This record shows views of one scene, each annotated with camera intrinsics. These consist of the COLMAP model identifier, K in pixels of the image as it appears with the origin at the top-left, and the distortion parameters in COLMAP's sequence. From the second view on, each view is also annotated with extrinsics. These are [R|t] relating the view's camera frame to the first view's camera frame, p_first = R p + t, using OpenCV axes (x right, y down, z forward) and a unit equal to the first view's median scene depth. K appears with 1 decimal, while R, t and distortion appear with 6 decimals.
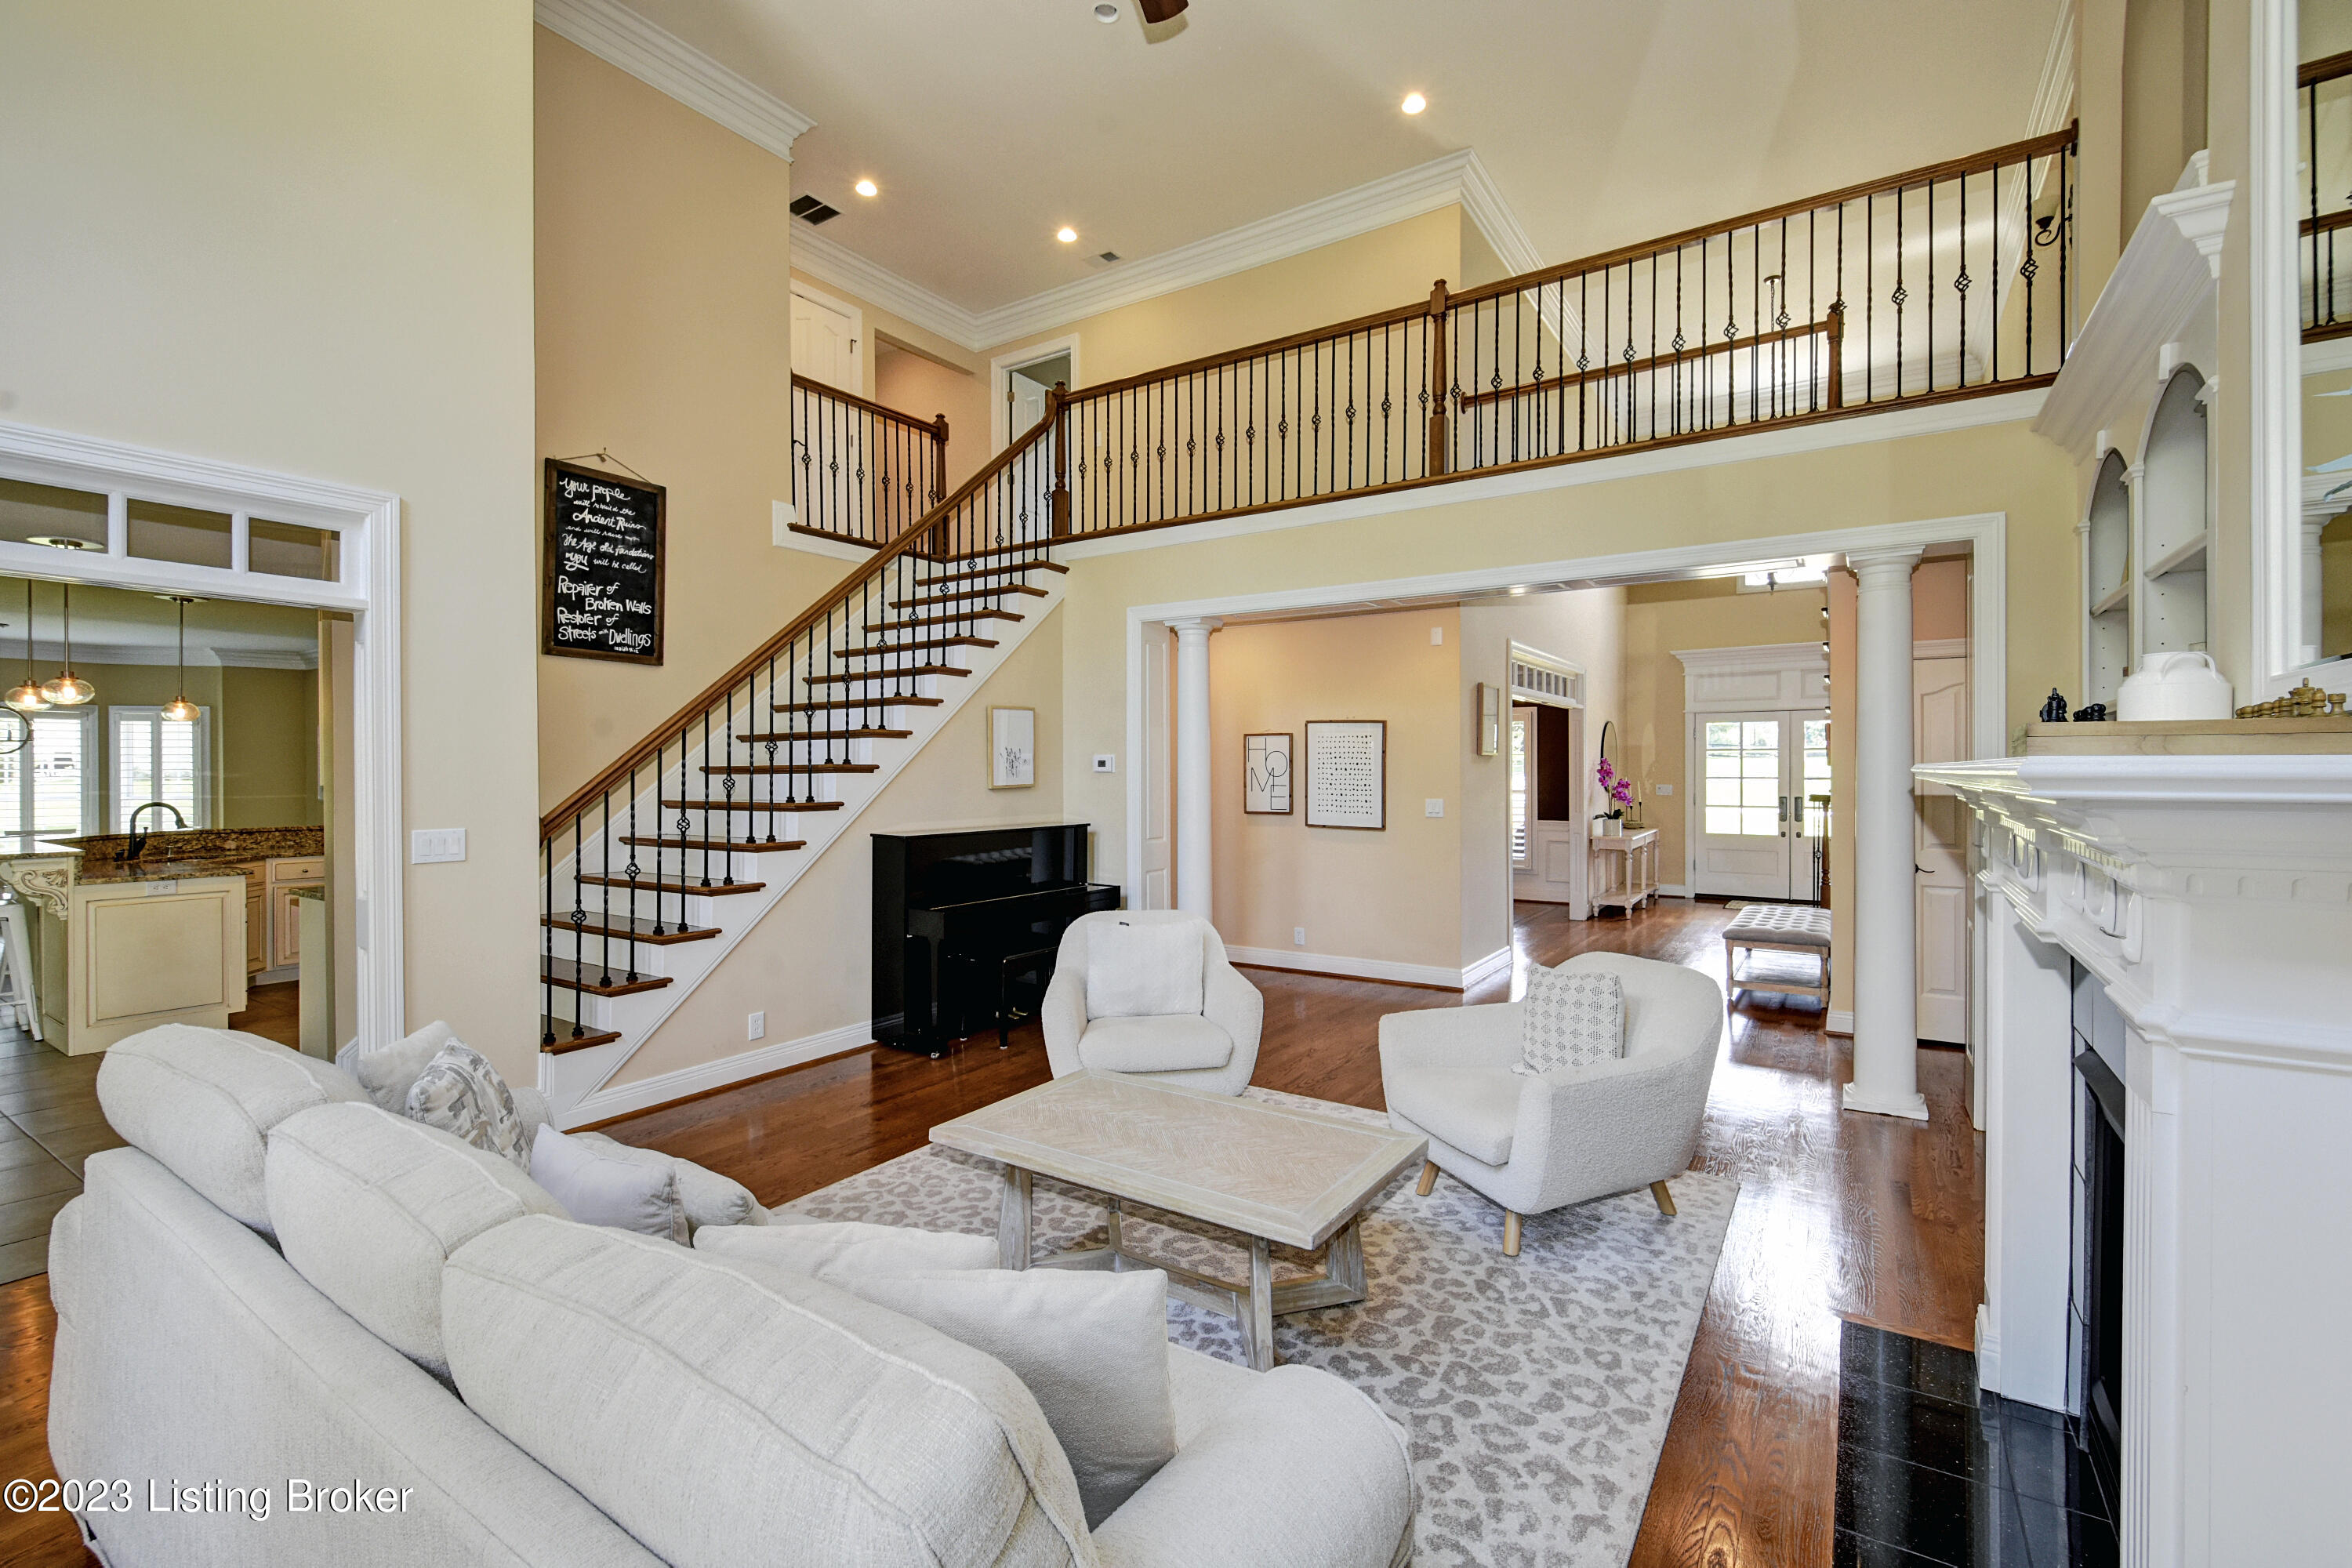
lens RADIAL K [[1018.9, 0, 1183.2], [0, 1018.9, 777.1], [0, 0, 1]] dist [-0.000341, -0.000289]
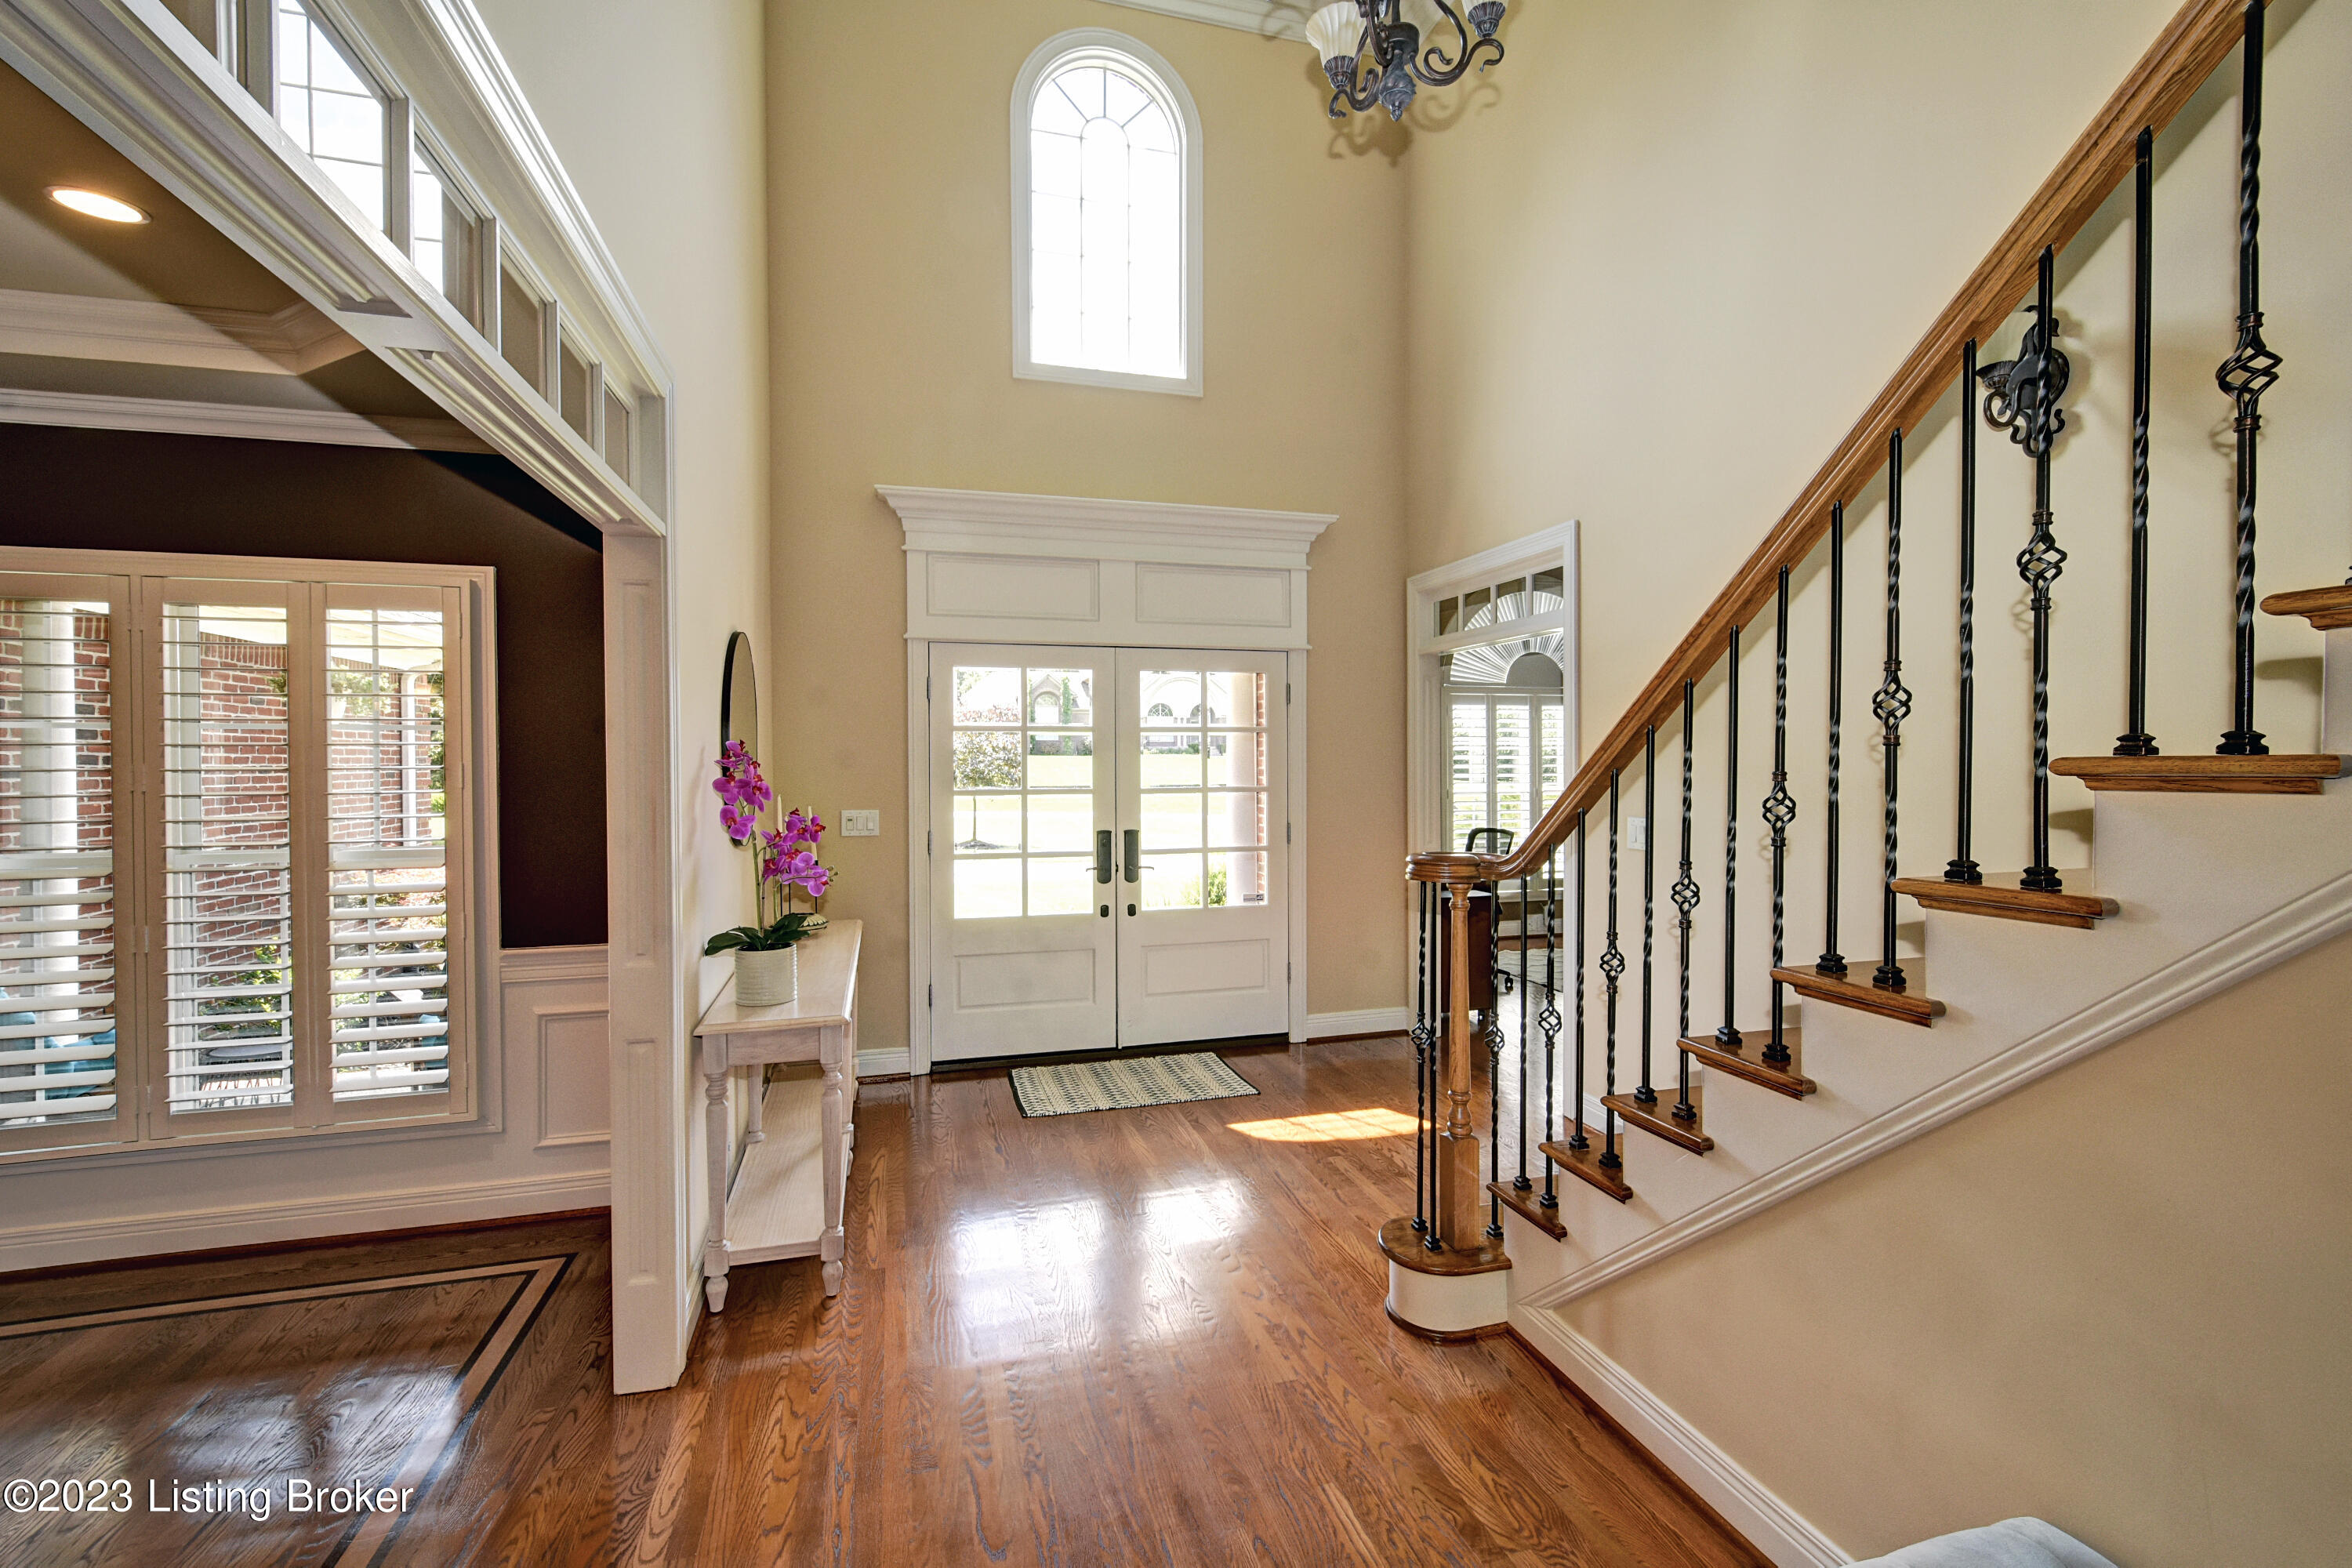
lens RADIAL K [[1018.9, 0, 1183.2], [0, 1018.9, 777.1], [0, 0, 1]] dist [-0.000341, -0.000289]
pose [[0.657972, -0.004472, 0.753029, 0.260831], [0.004858, 0.999987, 0.001694, -0.006151], [-0.753026, 0.002543, 0.657985, 0.666314]]
